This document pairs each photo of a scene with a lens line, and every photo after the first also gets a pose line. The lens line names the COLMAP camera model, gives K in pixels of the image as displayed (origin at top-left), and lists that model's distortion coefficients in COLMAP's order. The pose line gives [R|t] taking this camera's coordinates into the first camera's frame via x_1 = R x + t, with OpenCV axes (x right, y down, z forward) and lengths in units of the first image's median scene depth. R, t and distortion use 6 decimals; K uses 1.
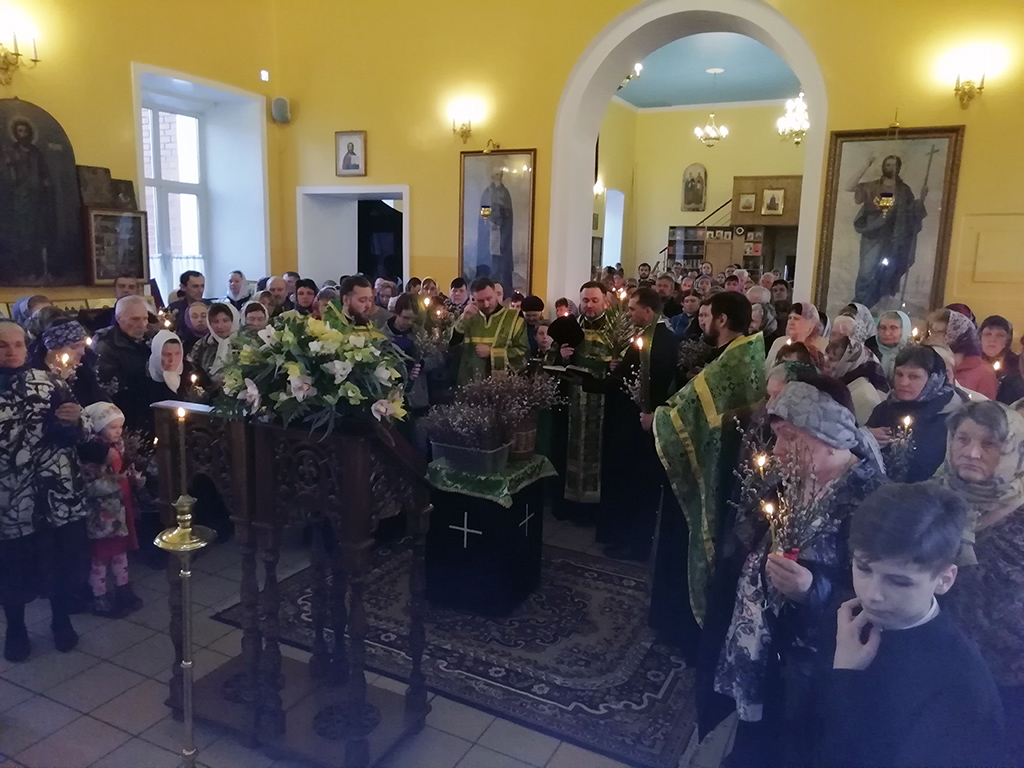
lens RADIAL K [[756.0, 0, 511.0], [0, 756.0, 371.6], [0, 0, 1]] dist [0.036794, -0.024622]
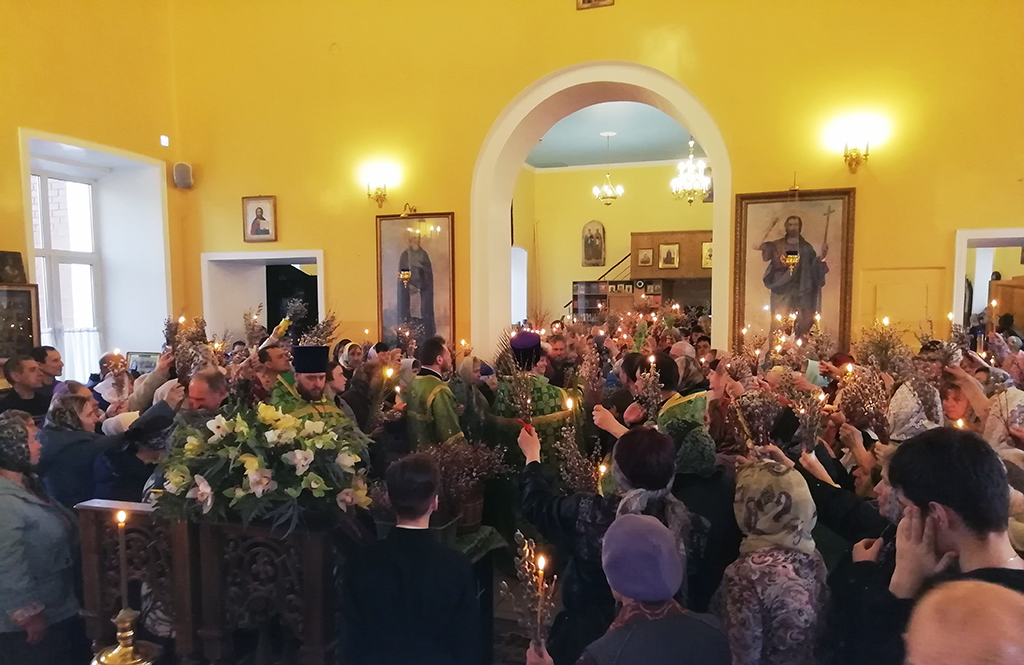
lens RADIAL K [[758.6, 0, 513.1], [0, 758.6, 374.0], [0, 0, 1]] dist [0.036234, -0.039865]
pose [[0.990543, -0.040928, 0.130960, -0.027982], [0.049750, 0.996656, -0.064817, -0.011064], [-0.127869, 0.070719, 0.989267, 0.010297]]
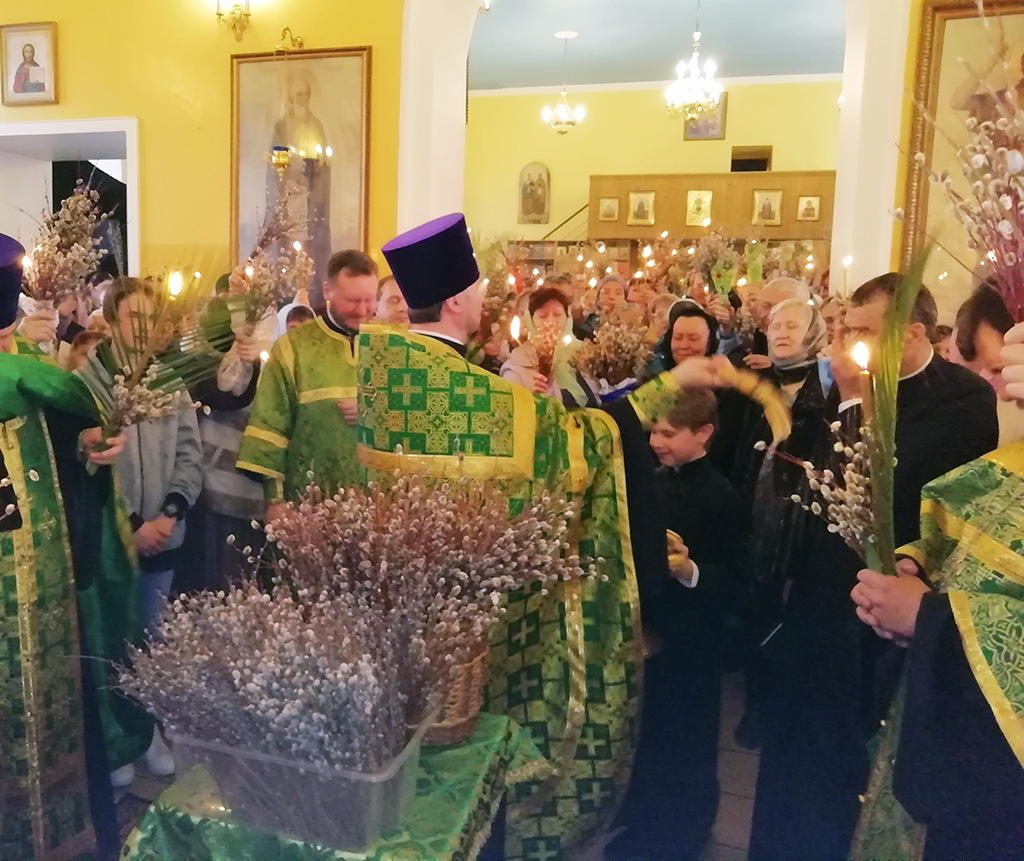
lens RADIAL K [[903.1, 0, 418.0], [0, 903.1, 395.1], [0, 0, 1]] dist [0.021329, -0.012212]
pose [[0.989574, -0.018759, 0.142797, -0.030758], [0.024564, 0.998937, -0.038999, -0.012474], [-0.141914, 0.042100, 0.988983, 0.336315]]
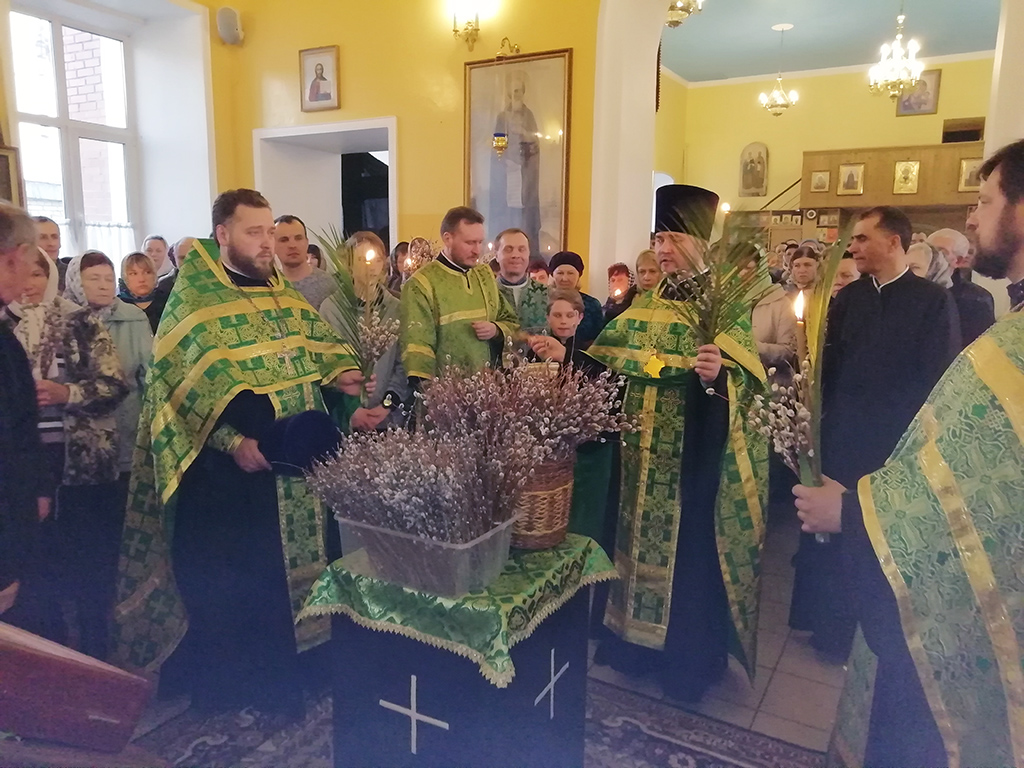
lens RADIAL K [[760.2, 0, 511.7], [0, 760.2, 371.9], [0, 0, 1]] dist [0.026755, -0.008121]
pose [[0.998687, -0.005362, -0.050944, 0.011523], [0.004726, 0.999909, -0.012600, 0.007235], [0.051007, 0.012343, 0.998622, 0.296086]]
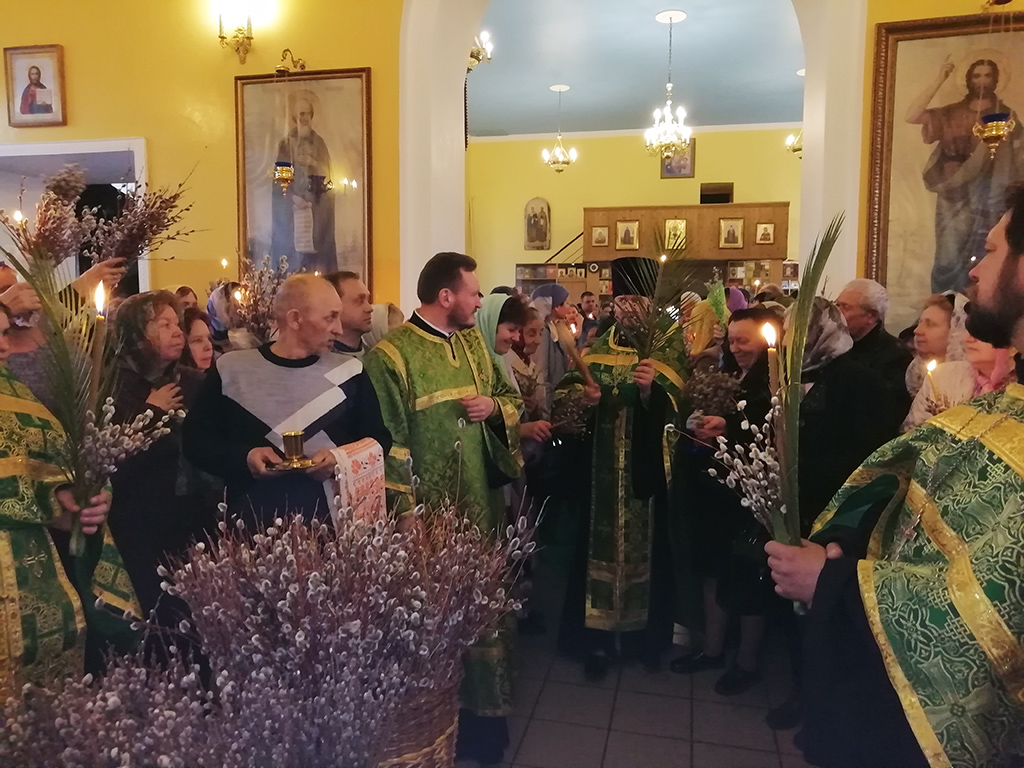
lens RADIAL K [[760.2, 0, 511.7], [0, 760.2, 371.9], [0, 0, 1]] dist [0.026755, -0.008121]
pose [[0.973063, -0.037543, 0.227463, -0.003021], [0.054730, 0.996063, -0.069731, -0.014869], [-0.223949, 0.080302, 0.971287, 0.407223]]
